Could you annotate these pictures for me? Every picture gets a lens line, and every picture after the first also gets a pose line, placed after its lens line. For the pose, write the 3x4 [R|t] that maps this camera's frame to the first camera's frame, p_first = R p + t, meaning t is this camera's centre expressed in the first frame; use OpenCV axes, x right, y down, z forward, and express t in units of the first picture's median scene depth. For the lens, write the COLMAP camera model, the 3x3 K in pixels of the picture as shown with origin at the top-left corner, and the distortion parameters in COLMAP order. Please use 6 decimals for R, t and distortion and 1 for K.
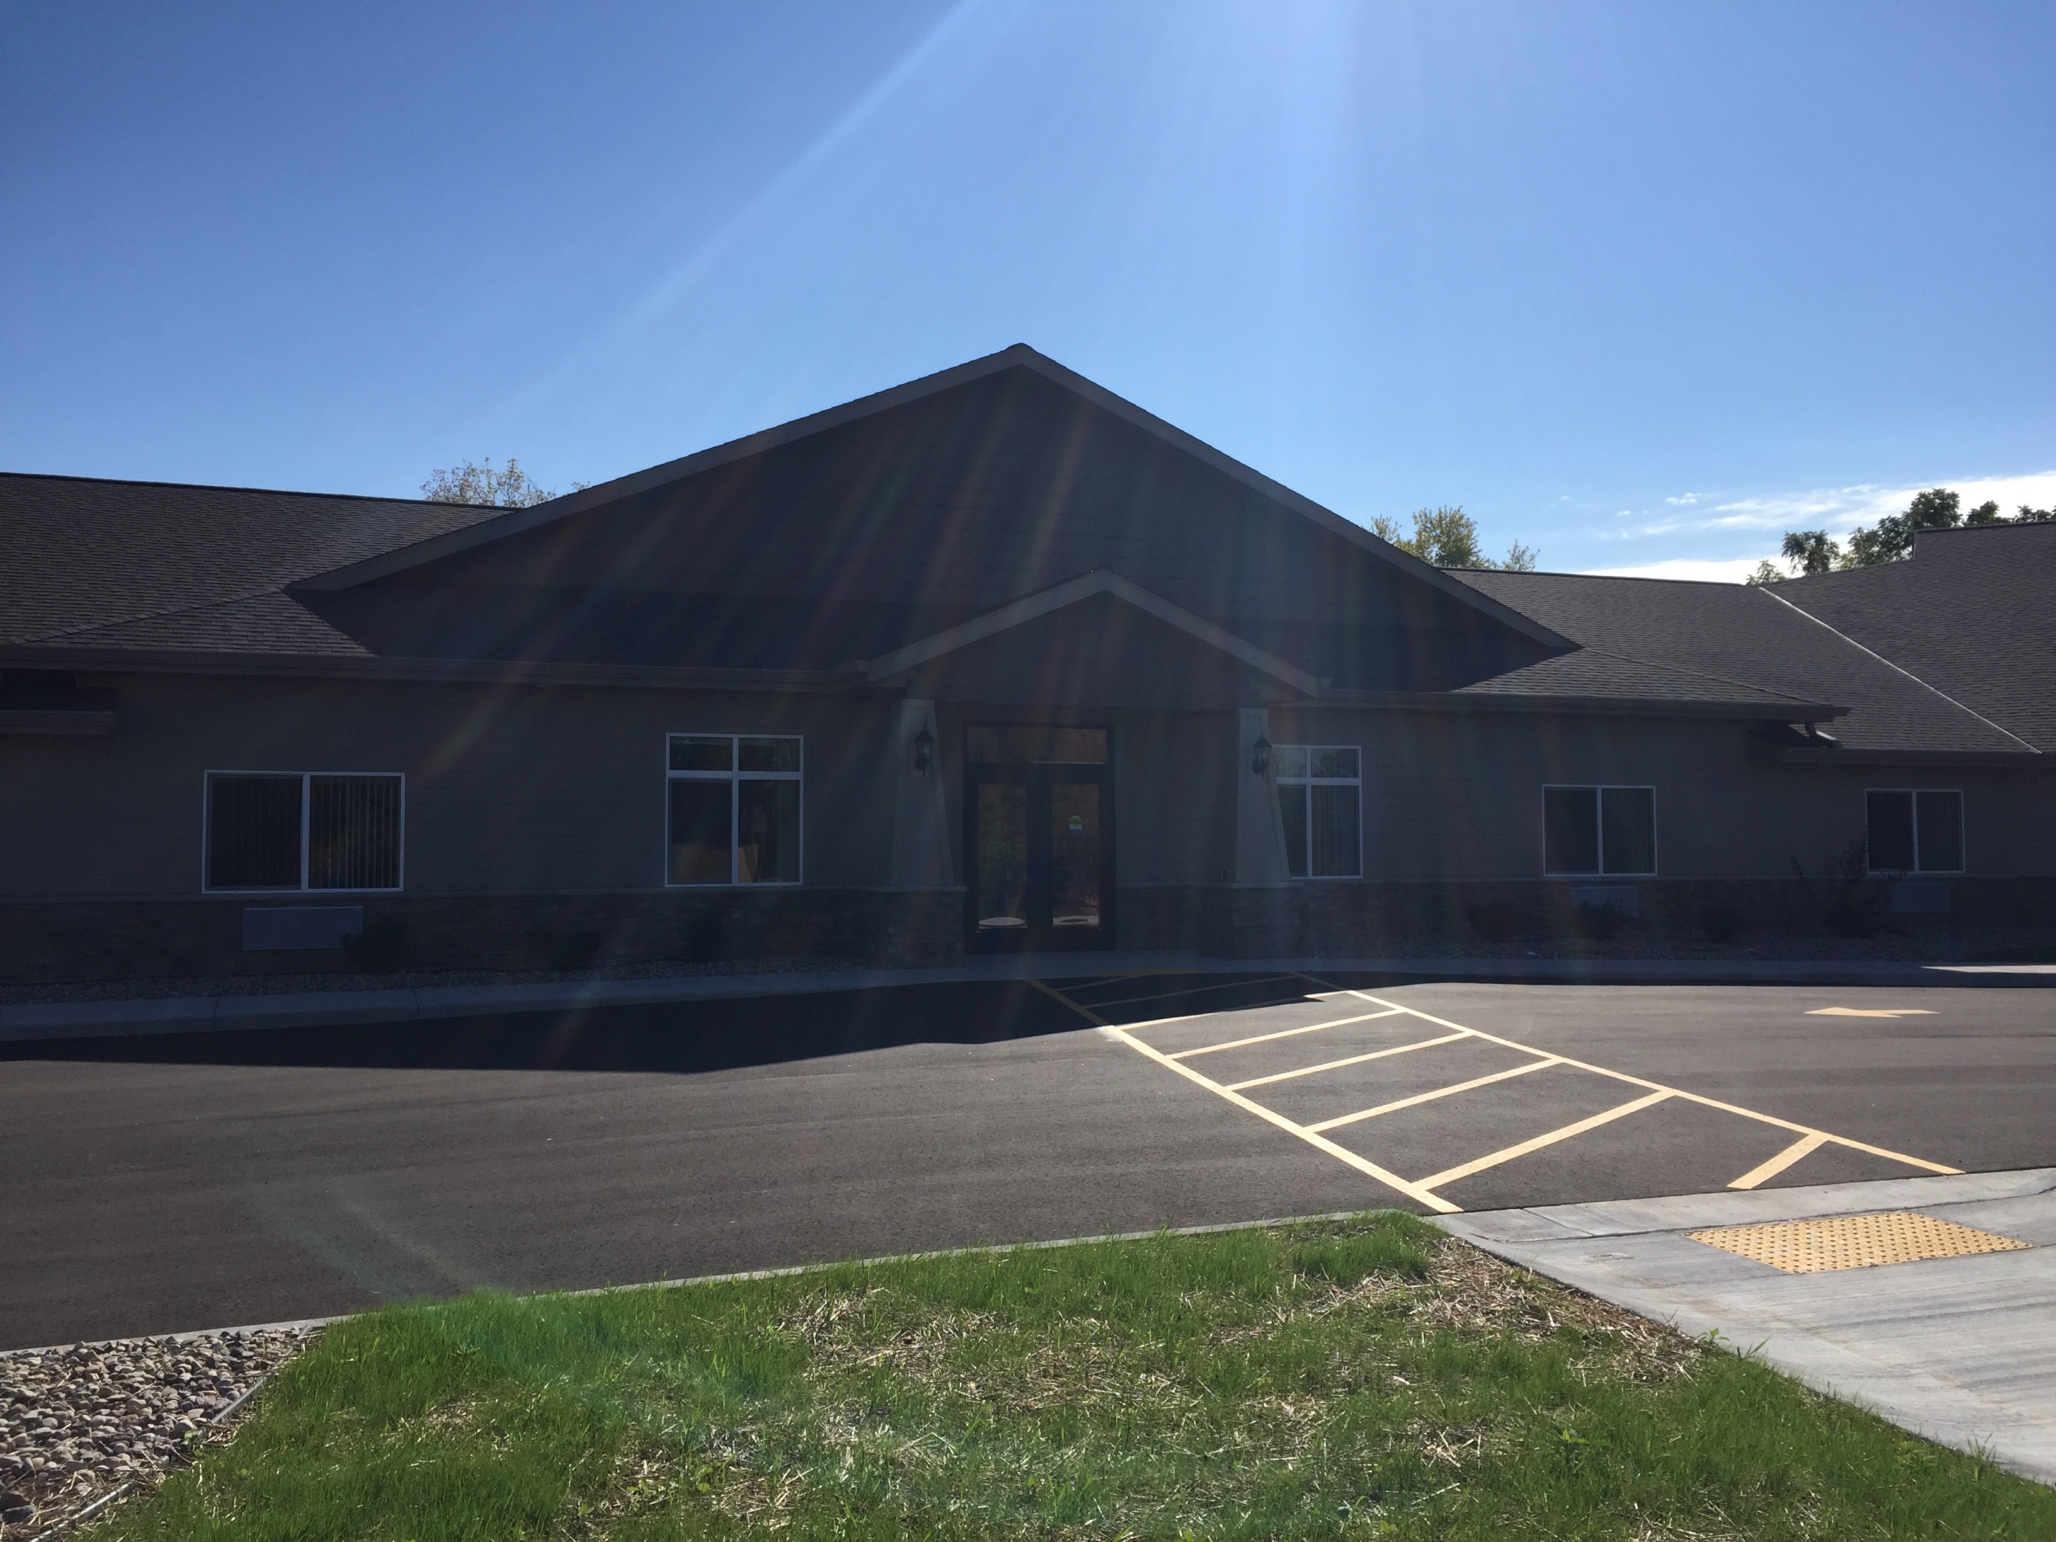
lens RADIAL K [[1761.1, 0, 1015.4], [0, 1761.1, 773.6], [0, 0, 1]] dist [0.093236, -0.100110]
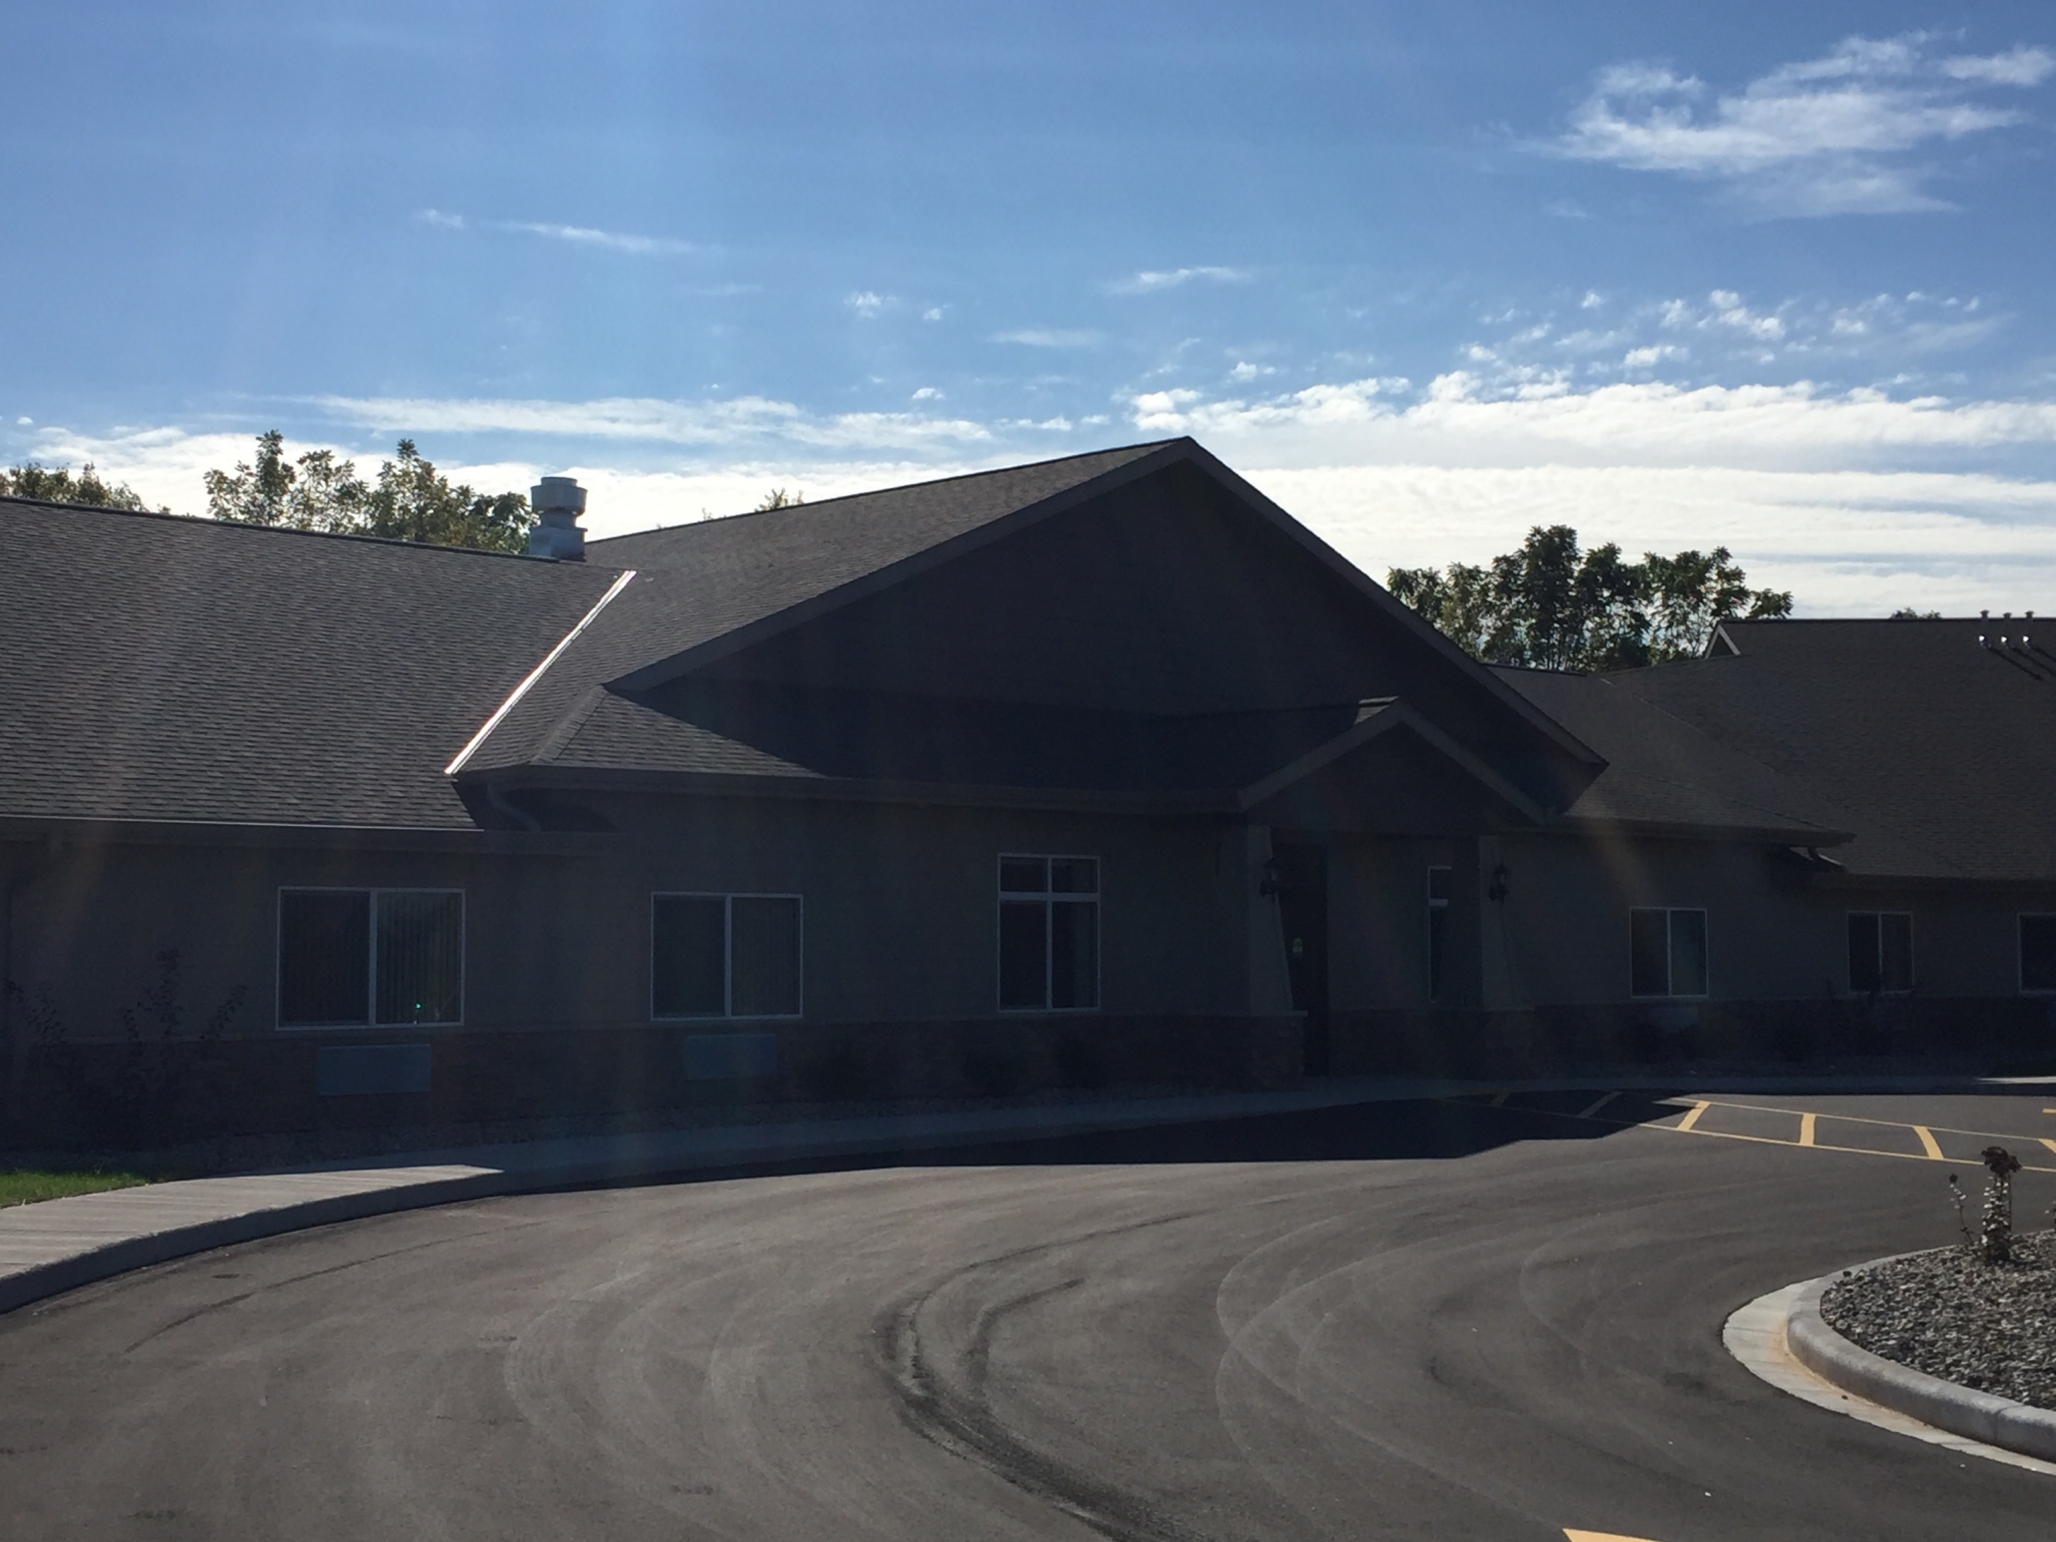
lens RADIAL K [[3022.1, 0, 1027.9], [0, 3022.1, 767.3], [0, 0, 1]] dist [0.163855, 0.000000]
pose [[0.916095, 0.024484, 0.400212, -0.660631], [-0.013835, 0.999470, -0.029477, -0.016757], [-0.400722, 0.021467, 0.915948, -0.404925]]
